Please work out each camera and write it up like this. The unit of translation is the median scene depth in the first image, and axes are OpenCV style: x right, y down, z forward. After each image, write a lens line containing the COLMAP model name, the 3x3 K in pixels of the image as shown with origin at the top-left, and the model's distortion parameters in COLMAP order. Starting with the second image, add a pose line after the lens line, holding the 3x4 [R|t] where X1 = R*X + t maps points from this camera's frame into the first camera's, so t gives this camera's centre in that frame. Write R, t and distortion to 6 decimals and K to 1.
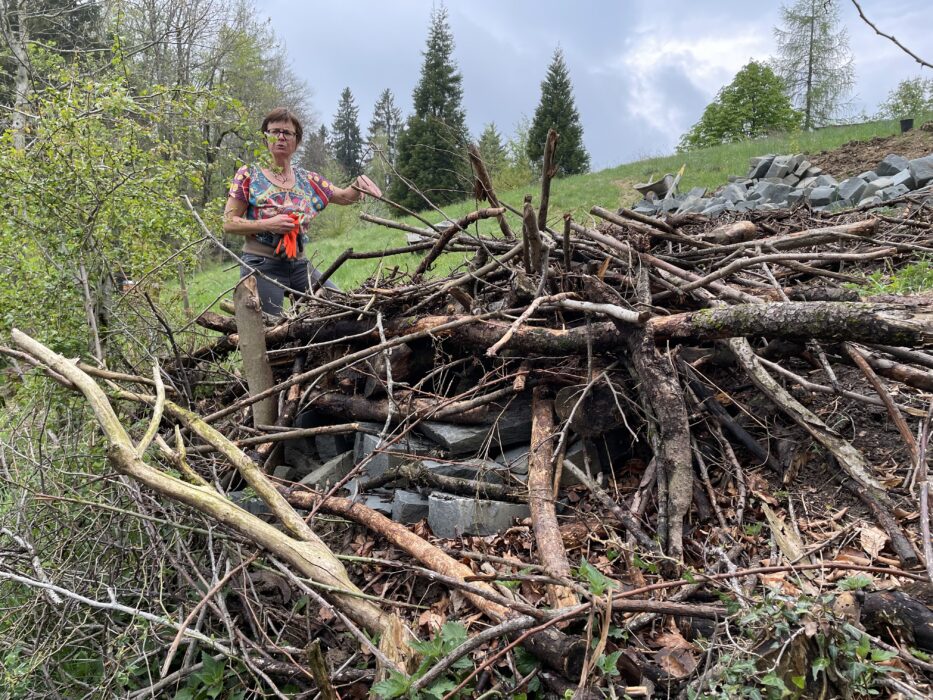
lens RADIAL K [[708.8, 0, 459.6], [0, 708.8, 351.4], [0, 0, 1]] dist [0.079717, -0.111044]
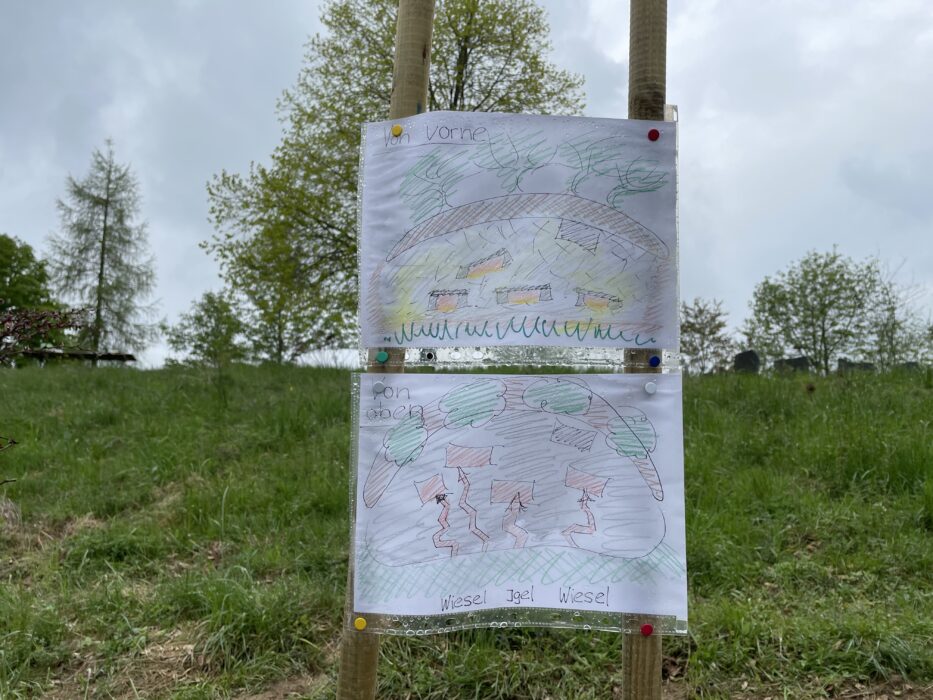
lens RADIAL K [[708.8, 0, 469.0], [0, 708.8, 338.5], [0, 0, 1]] dist [0.079717, -0.111044]
pose [[0.672625, 0.105263, 0.732459, 0.182866], [0.086499, 0.971860, -0.219101, -0.094333], [-0.734911, 0.210730, 0.644592, 0.197337]]
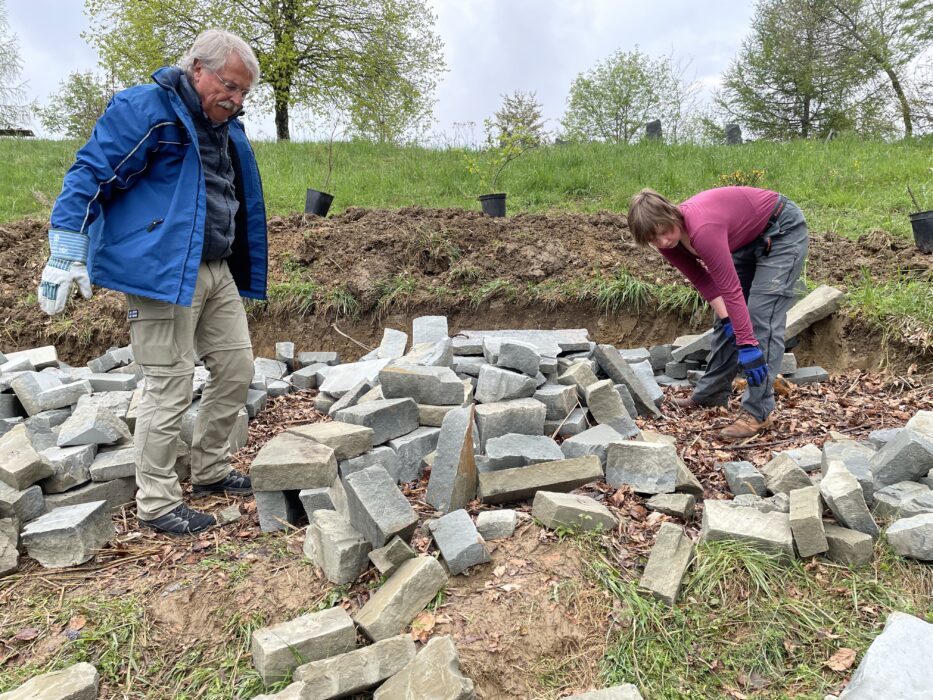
lens RADIAL K [[708.8, 0, 458.9], [0, 708.8, 342.7], [0, 0, 1]] dist [0.079717, -0.111044]
pose [[0.566785, -0.124460, 0.814410, 0.104480], [0.103377, 0.991454, 0.079572, -0.057396], [-0.817354, 0.039091, 0.574808, 0.089926]]
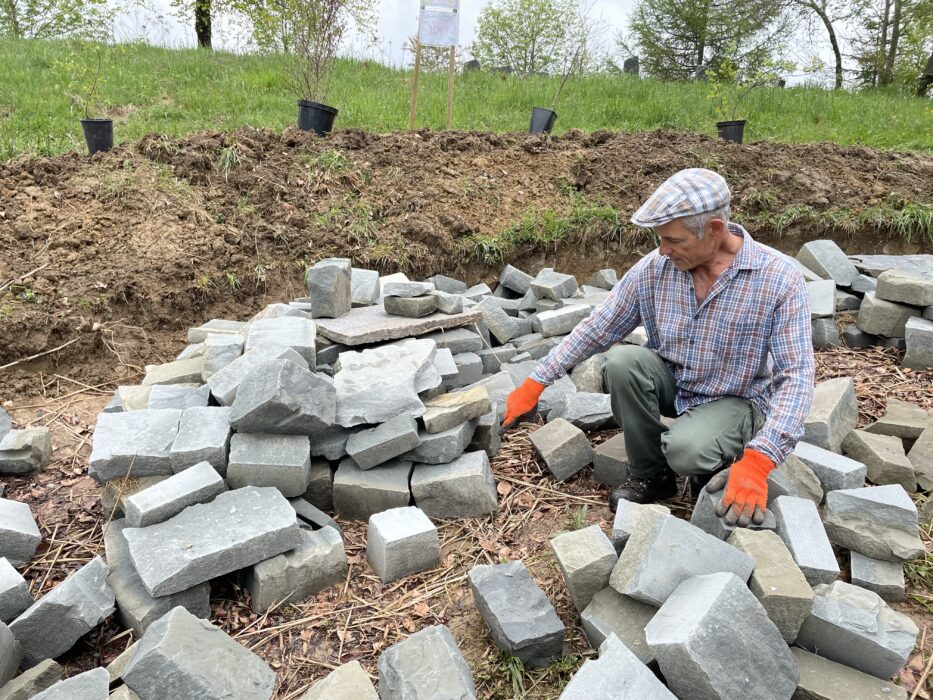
lens RADIAL K [[708.8, 0, 467.7], [0, 708.8, 358.3], [0, 0, 1]] dist [0.079717, -0.111044]
pose [[0.358815, -0.223531, 0.906248, 0.070684], [0.086969, 0.974684, 0.205978, -0.062485], [-0.929348, 0.004907, 0.369171, 0.158062]]
